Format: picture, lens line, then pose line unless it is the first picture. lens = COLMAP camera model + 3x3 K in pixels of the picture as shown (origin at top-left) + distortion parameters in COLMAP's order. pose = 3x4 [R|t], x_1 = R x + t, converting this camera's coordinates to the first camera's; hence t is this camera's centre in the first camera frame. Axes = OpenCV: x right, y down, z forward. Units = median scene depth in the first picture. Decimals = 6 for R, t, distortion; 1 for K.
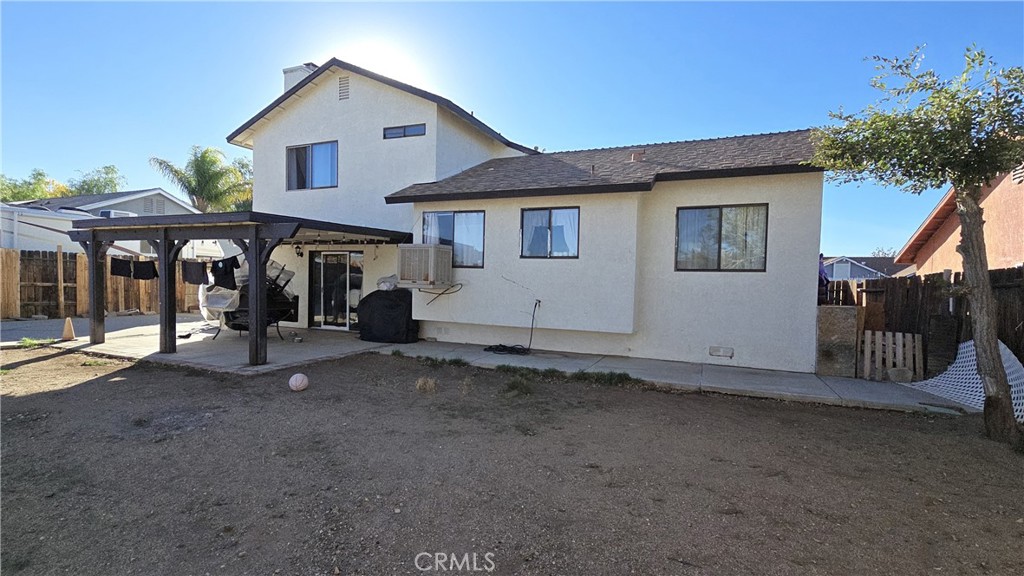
lens RADIAL K [[471.2, 0, 511.6], [0, 471.2, 296.6], [0, 0, 1]] dist [-0.000374, -0.000075]
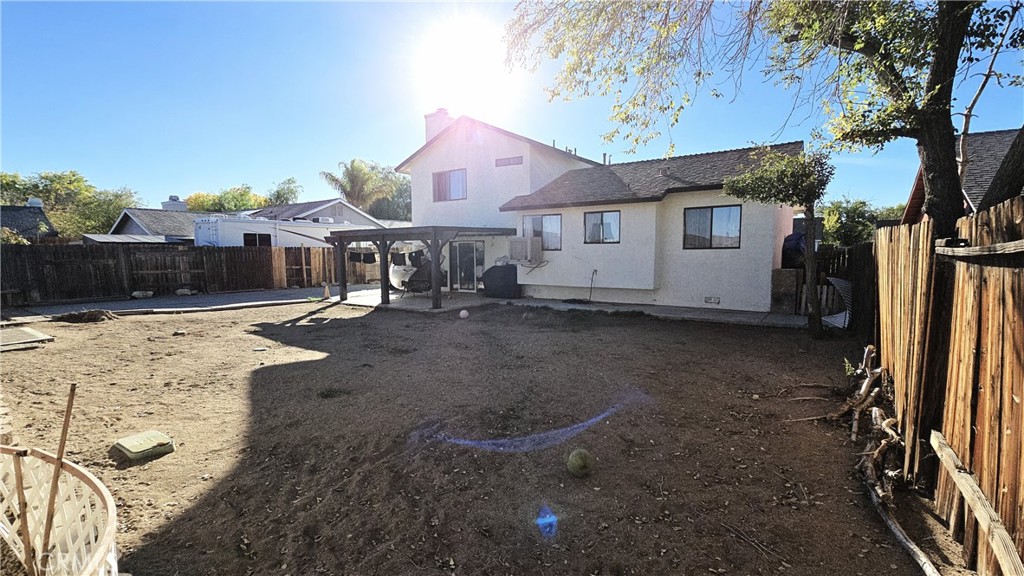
lens RADIAL K [[450.0, 0, 512.2], [0, 450.0, 291.4], [0, 0, 1]] dist [-0.000812, -0.000265]
pose [[0.979799, -0.013394, -0.199537, 0.080704], [0.023338, 0.998595, 0.047568, 0.000986], [0.198619, -0.051264, 0.978735, -0.531811]]
